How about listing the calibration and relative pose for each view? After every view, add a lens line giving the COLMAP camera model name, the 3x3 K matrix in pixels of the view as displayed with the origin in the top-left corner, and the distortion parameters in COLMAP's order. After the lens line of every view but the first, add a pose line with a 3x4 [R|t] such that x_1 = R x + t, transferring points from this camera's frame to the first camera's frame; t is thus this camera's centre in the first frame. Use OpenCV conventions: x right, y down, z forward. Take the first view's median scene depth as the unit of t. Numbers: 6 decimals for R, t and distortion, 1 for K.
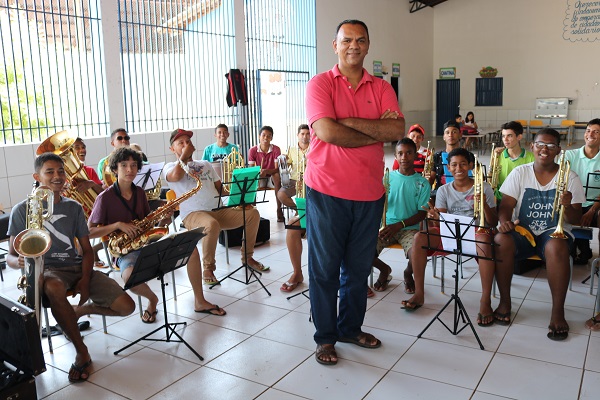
lens RADIAL K [[544.2, 0, 300.0], [0, 544.2, 200.0], [0, 0, 1]] dist [-0.140982, 0.136576]
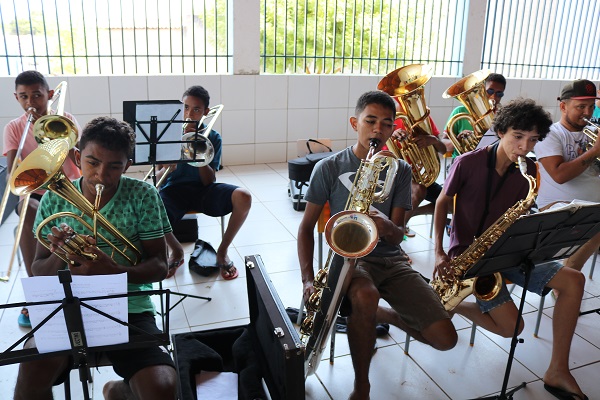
lens RADIAL K [[502.4, 0, 300.0], [0, 502.4, 200.0], [0, 0, 1]] dist [-0.148921, 0.120214]
pose [[0.793116, 0.228520, -0.564575, -0.110810], [-0.157222, 0.972345, 0.172706, -0.032919], [0.588428, -0.048213, 0.807111, 0.278646]]
